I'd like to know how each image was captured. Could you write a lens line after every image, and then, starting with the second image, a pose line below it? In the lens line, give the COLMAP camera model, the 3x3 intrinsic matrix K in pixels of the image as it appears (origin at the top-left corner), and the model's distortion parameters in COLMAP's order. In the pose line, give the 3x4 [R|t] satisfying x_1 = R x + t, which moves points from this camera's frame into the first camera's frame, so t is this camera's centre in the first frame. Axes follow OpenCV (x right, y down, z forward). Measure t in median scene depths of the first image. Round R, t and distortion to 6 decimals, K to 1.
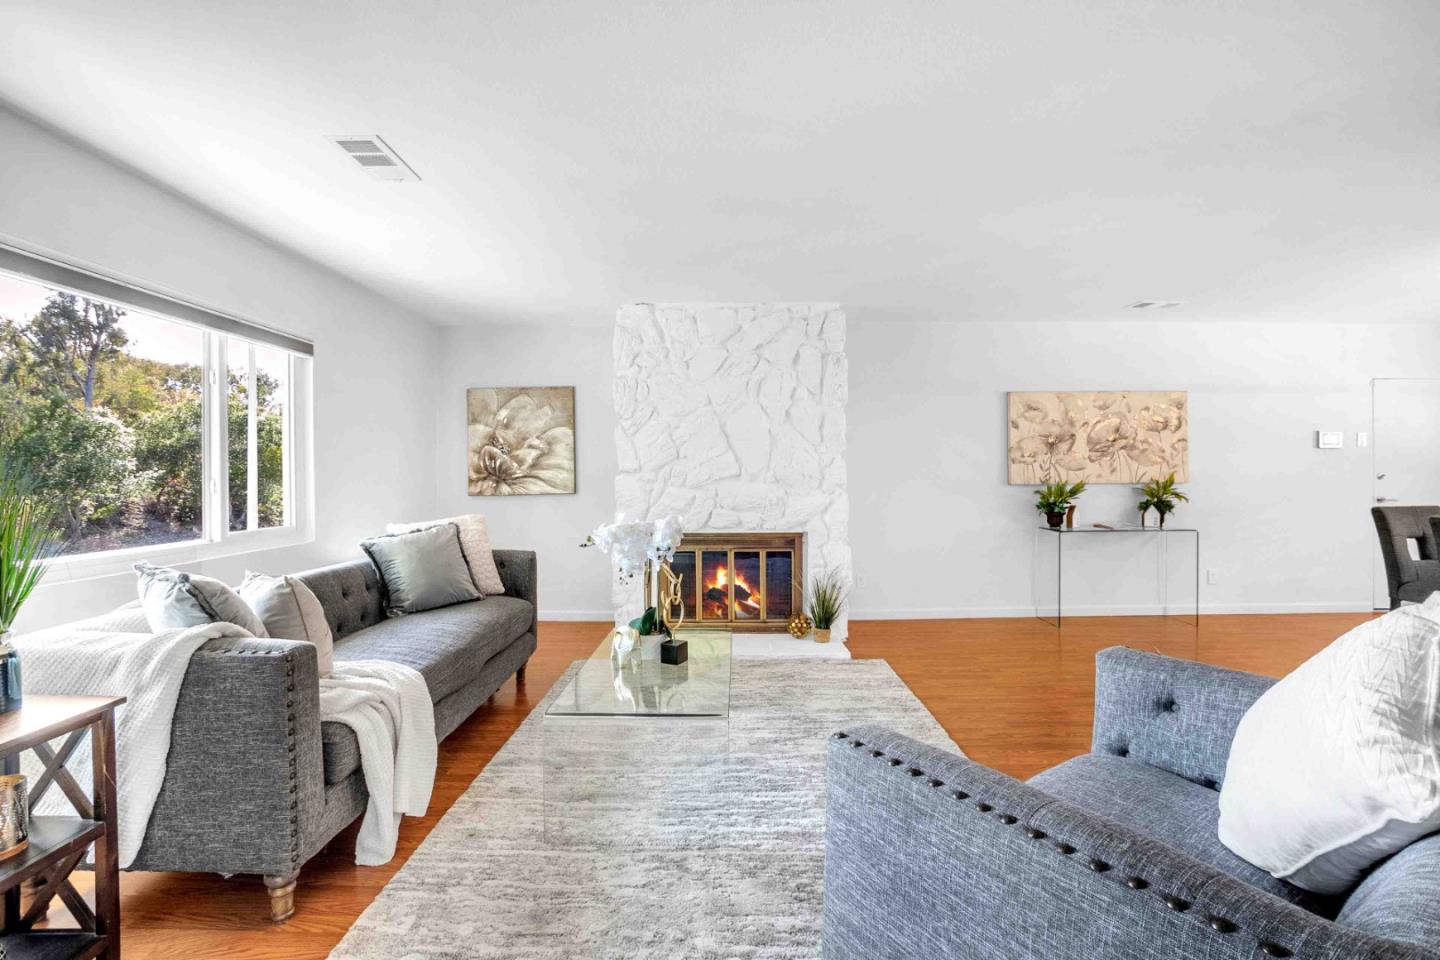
lens RADIAL K [[640.7, 0, 710.7], [0, 640.7, 472.9], [0, 0, 1]] dist [-0.009417, -0.000695]
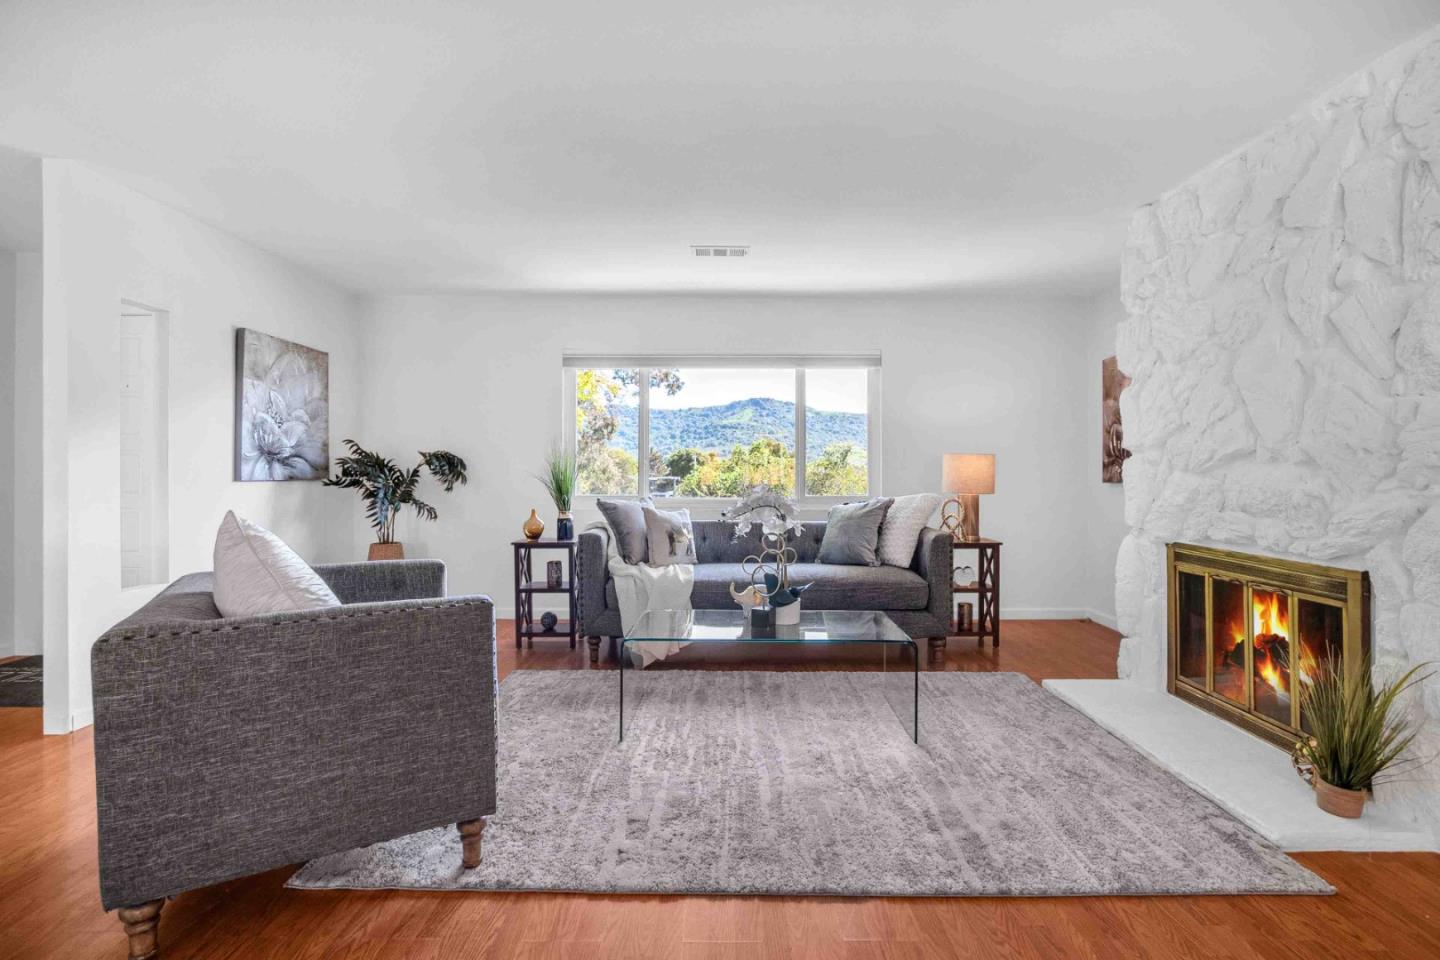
lens RADIAL K [[705.2, 0, 757.4], [0, 705.2, 466.9], [0, 0, 1]] dist [-0.035418, 0.005562]
pose [[0.019437, -0.002805, -0.999807, 0.635779], [-0.007673, 0.999966, -0.002955, 0.022983], [0.999782, 0.007729, 0.019415, 0.561391]]
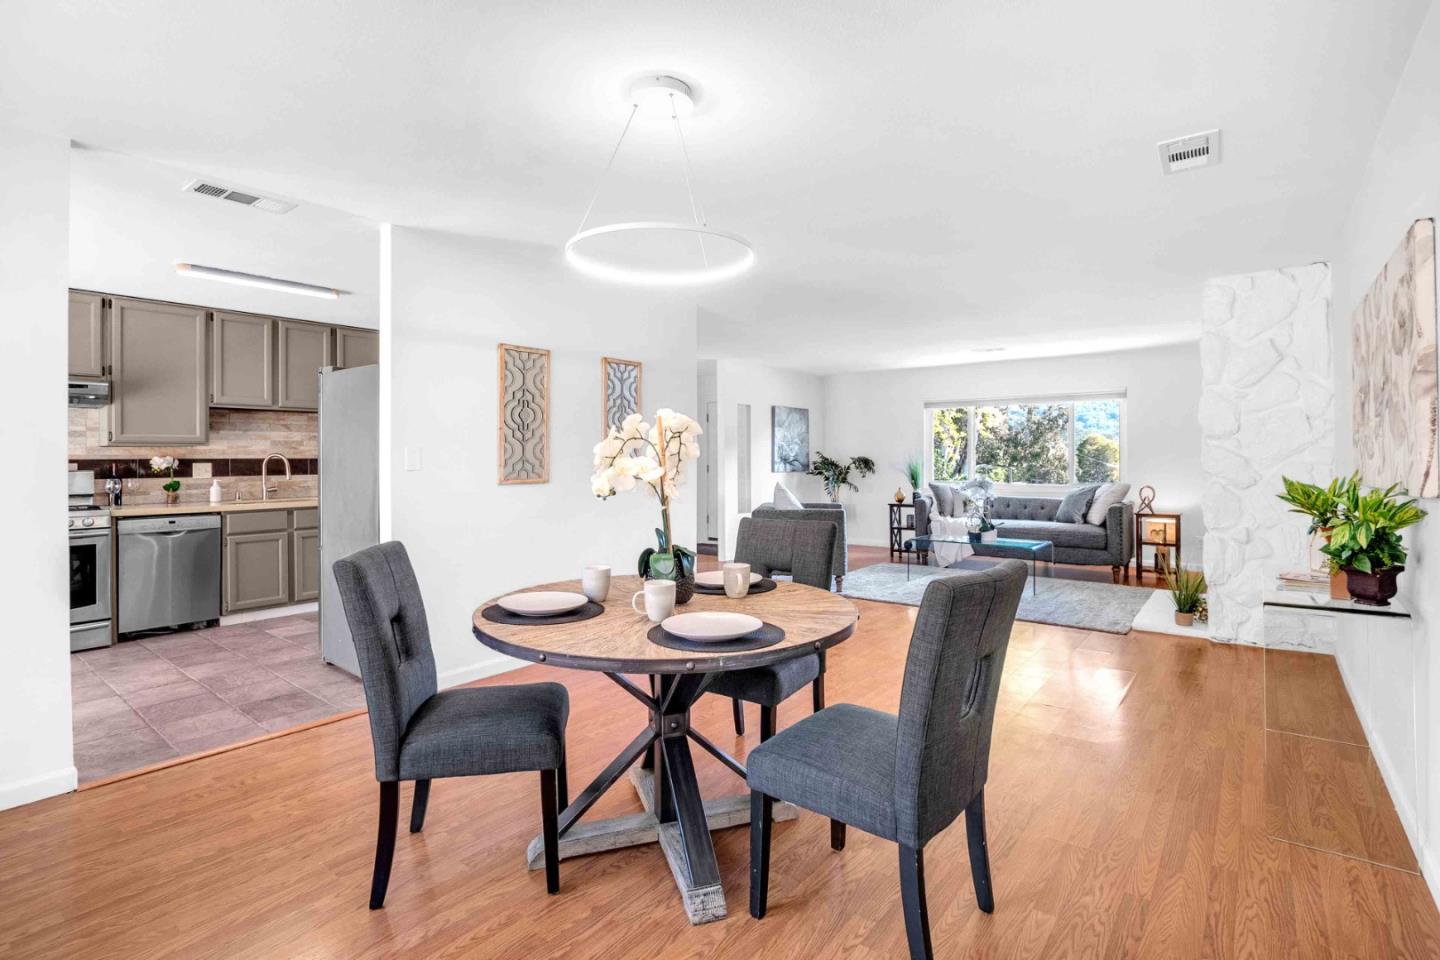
lens RADIAL K [[705.2, 0, 732.6], [0, 705.2, 465.9], [0, 0, 1]] dist [-0.035418, 0.005562]
pose [[-0.614426, 0.013535, -0.788858, 1.421775], [0.002655, 0.999883, 0.015088, -0.005573], [0.788970, 0.007176, -0.614390, 1.076623]]
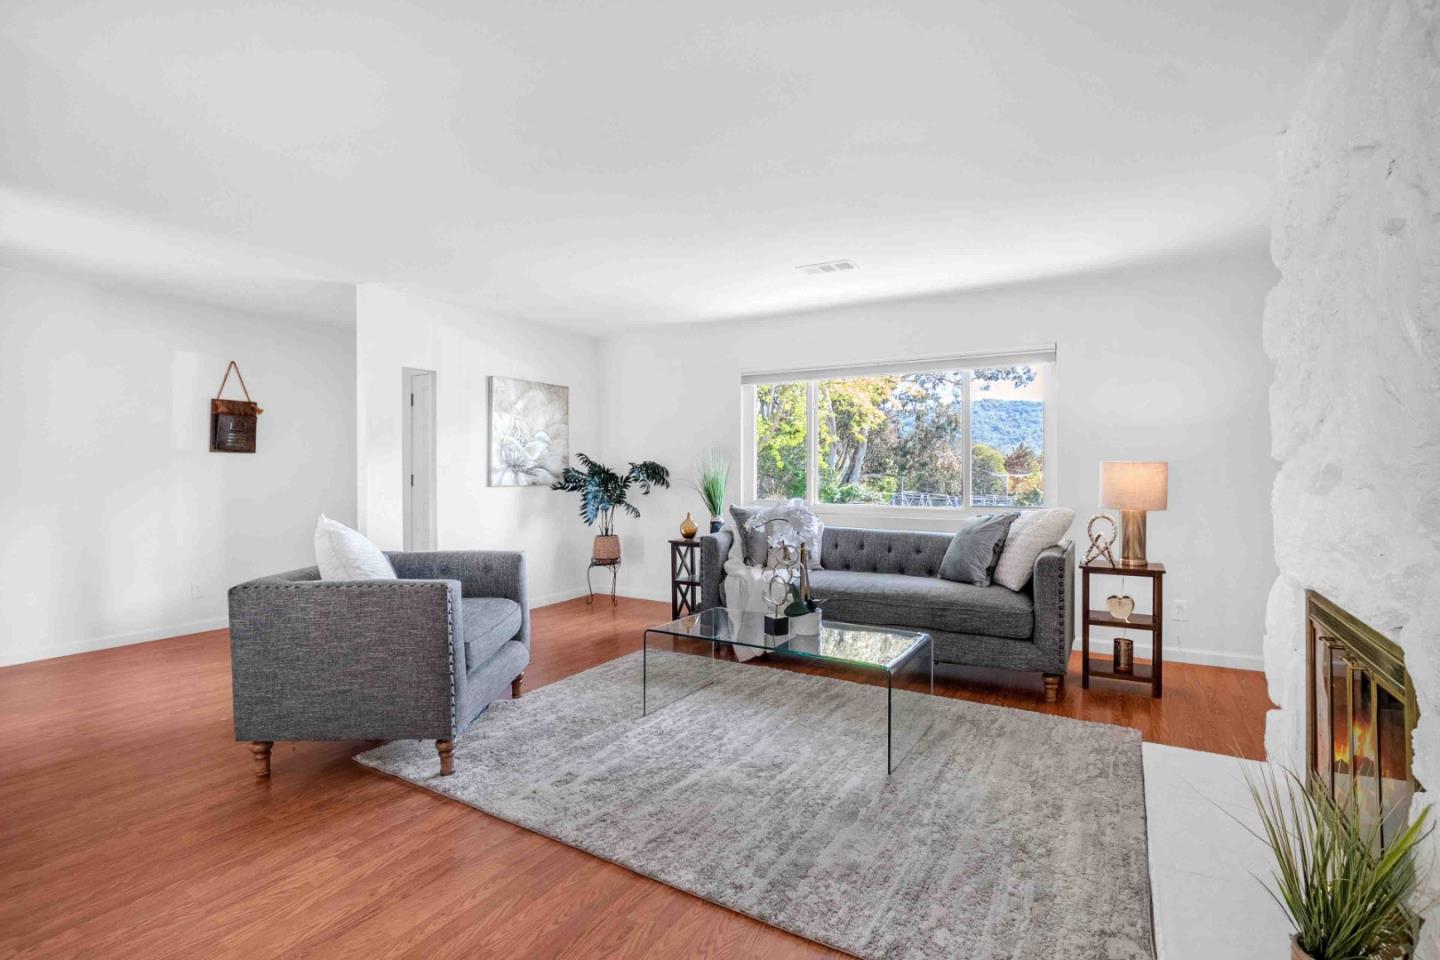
lens RADIAL K [[705.2, 0, 725.4], [0, 705.2, 464.6], [0, 0, 1]] dist [-0.035418, 0.005562]
pose [[-0.507125, -0.000031, -0.861872, 0.598548], [-0.002150, 0.999997, 0.001229, 0.002991], [0.861870, 0.002477, -0.507124, 0.890835]]
